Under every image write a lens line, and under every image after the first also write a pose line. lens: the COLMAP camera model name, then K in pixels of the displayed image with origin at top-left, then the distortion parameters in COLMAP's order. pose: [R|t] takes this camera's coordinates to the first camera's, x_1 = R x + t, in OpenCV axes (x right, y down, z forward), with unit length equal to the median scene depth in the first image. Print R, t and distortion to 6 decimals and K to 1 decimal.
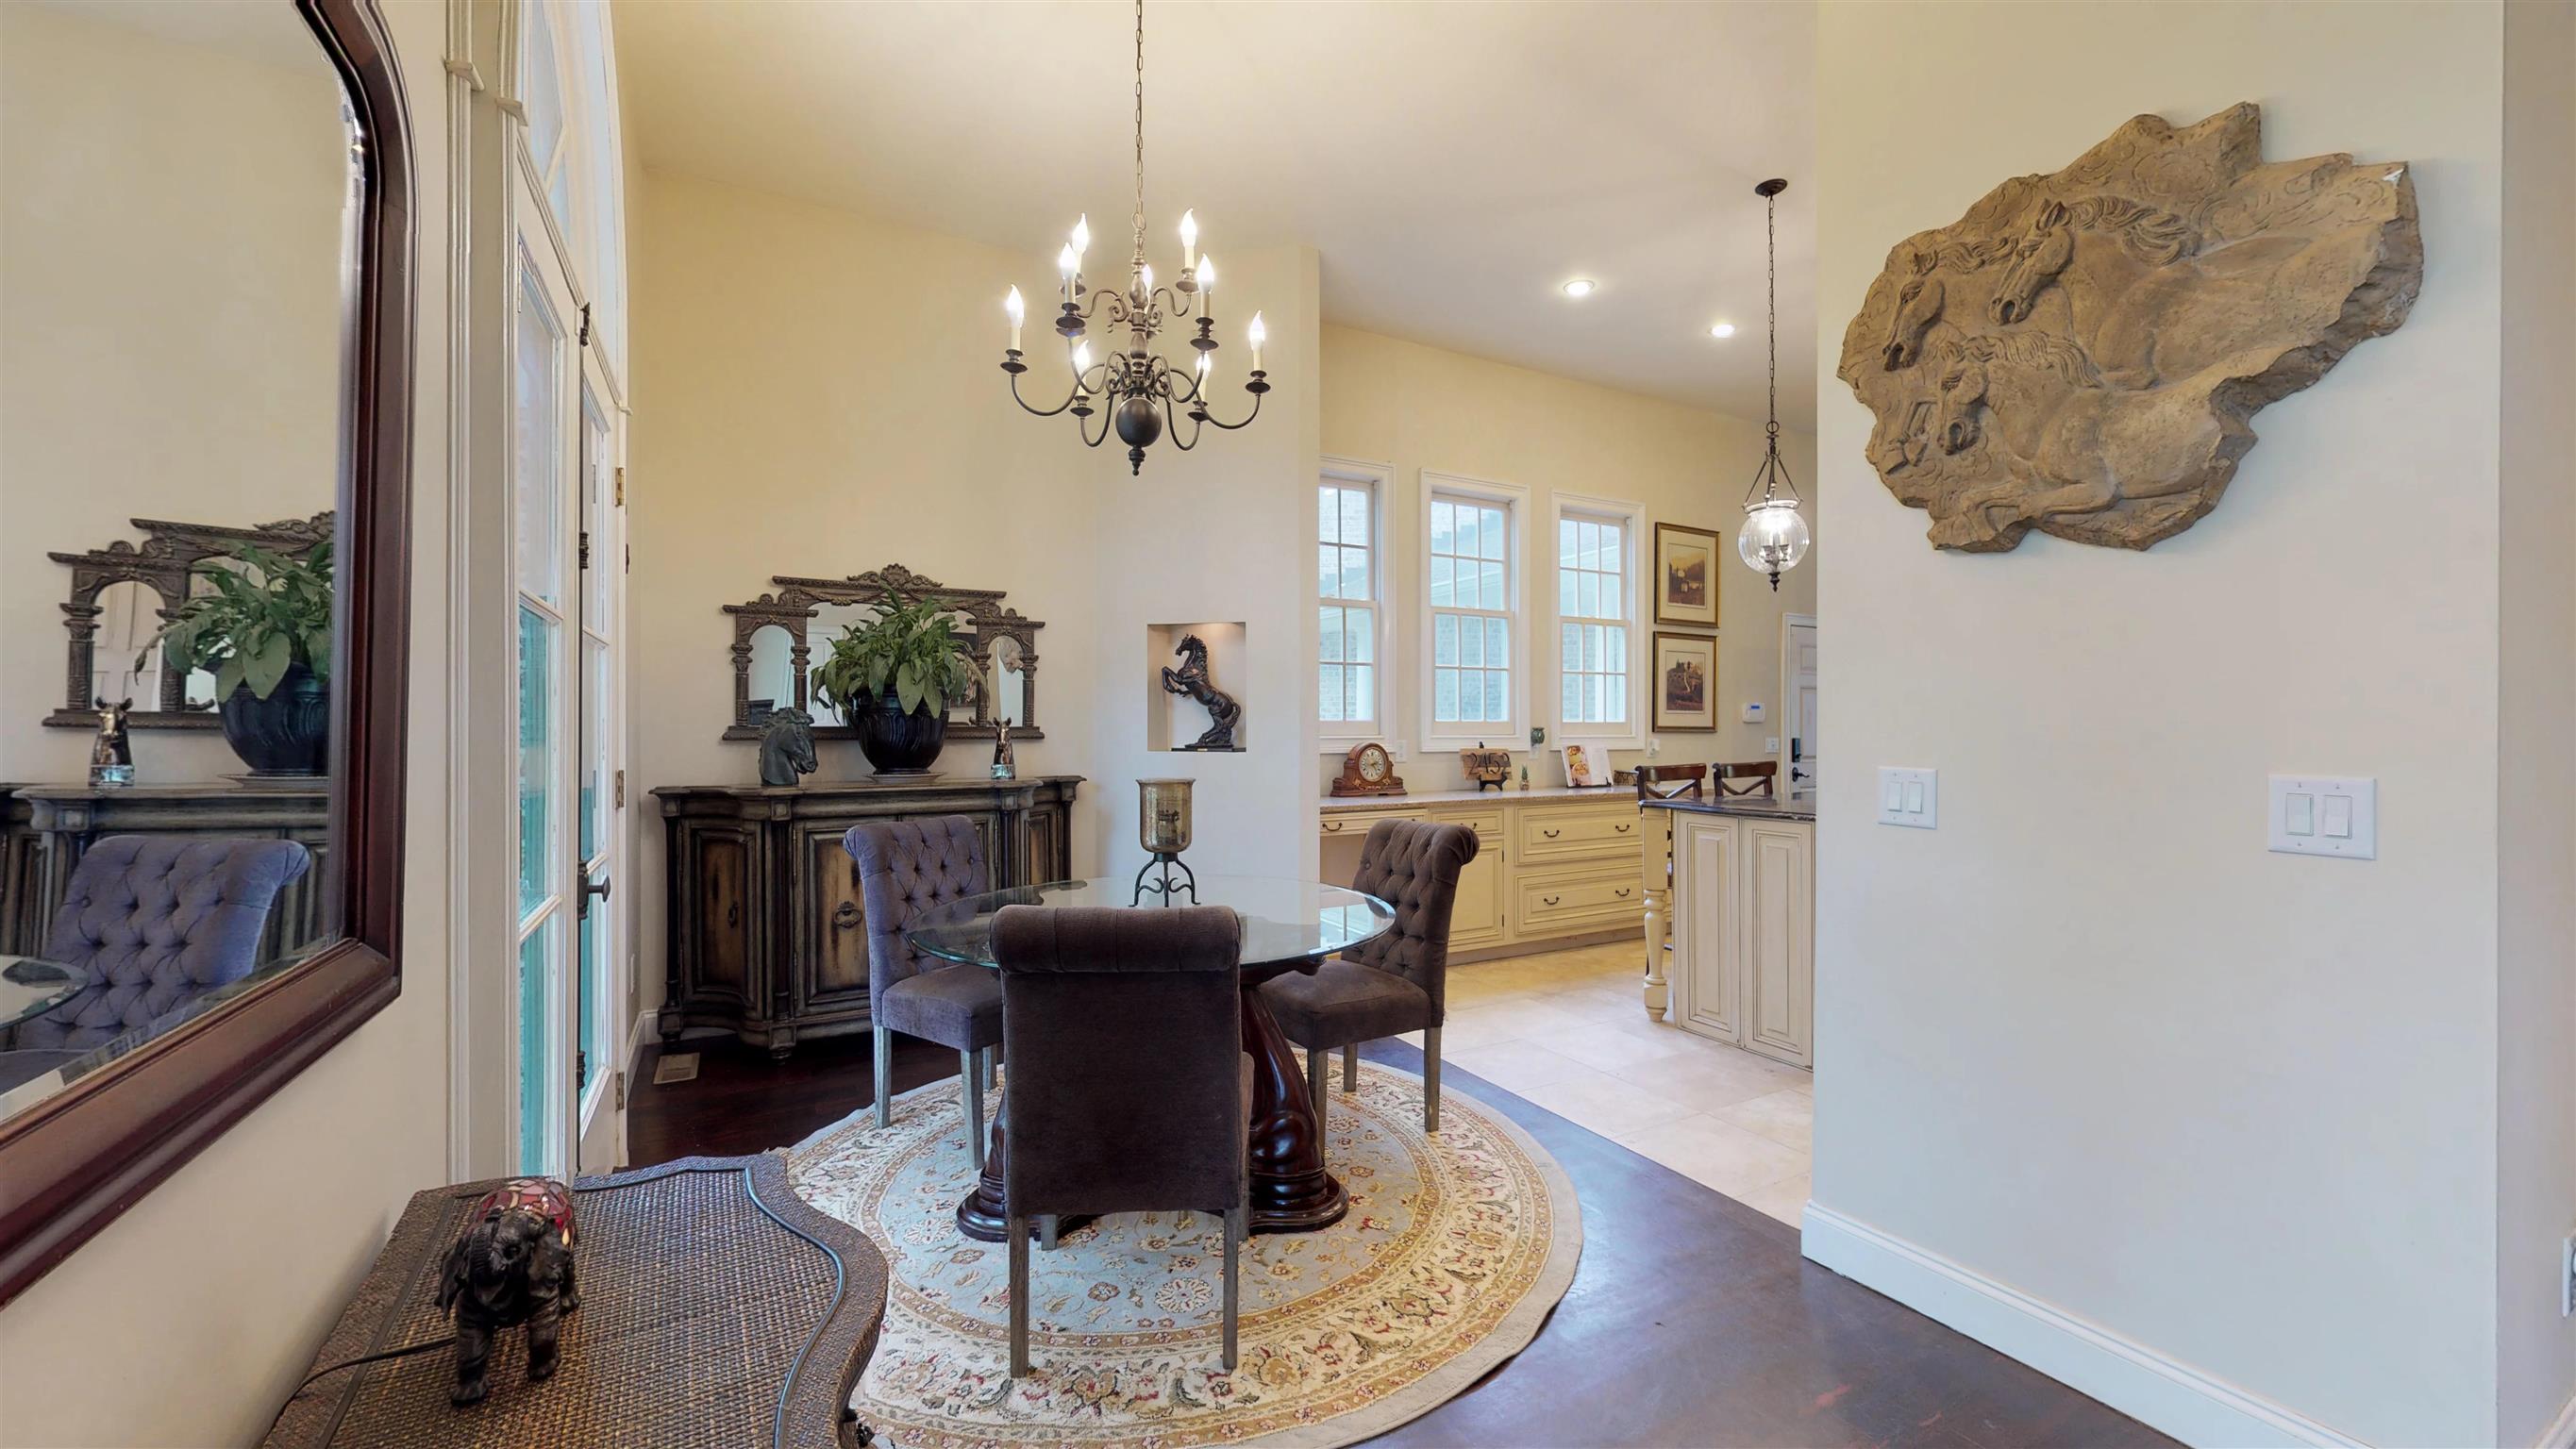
lens RADIAL K [[997.9, 0, 1283.3], [0, 997.9, 731.7], [0, 0, 1]] dist [-0.003813, -0.000442]
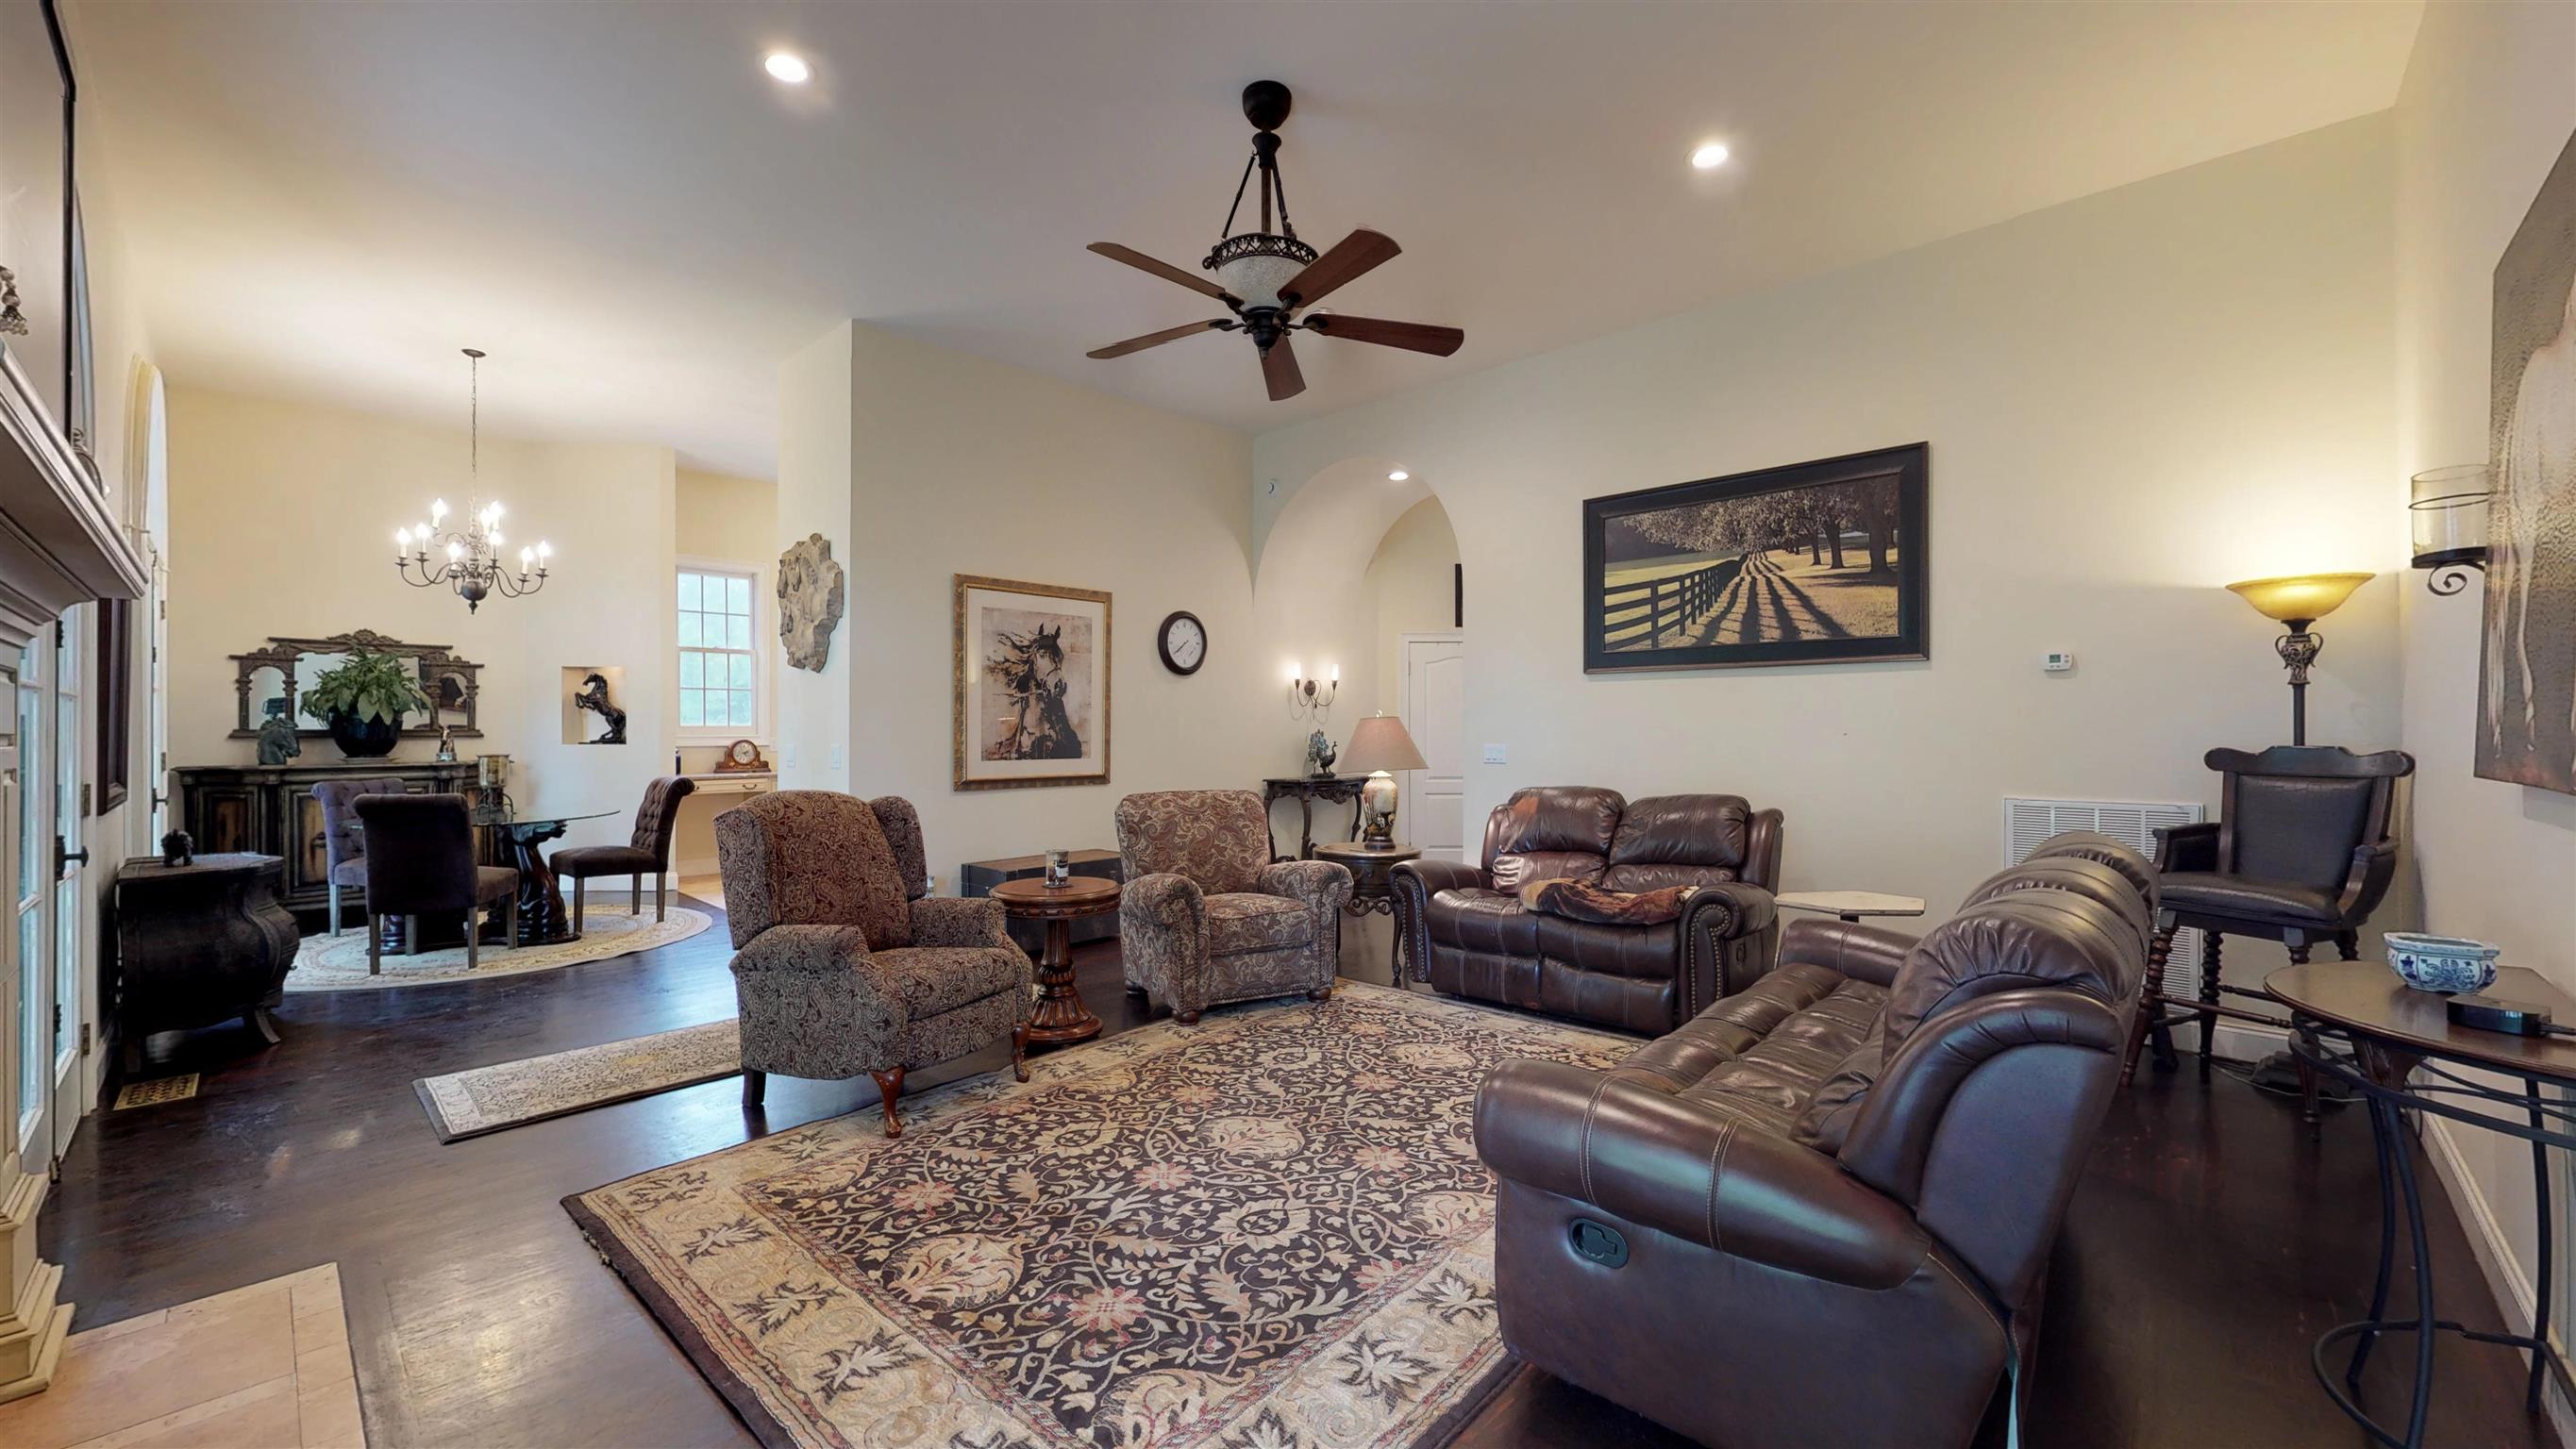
lens RADIAL K [[997.9, 0, 1291.4], [0, 997.9, 728.7], [0, 0, 1]] dist [-0.003813, -0.000442]
pose [[0.951469, 0.000843, 0.307744, 0.567960], [0.000352, 0.999993, -0.003826, 0.000572], [-0.307745, 0.003749, 0.951462, -1.038635]]
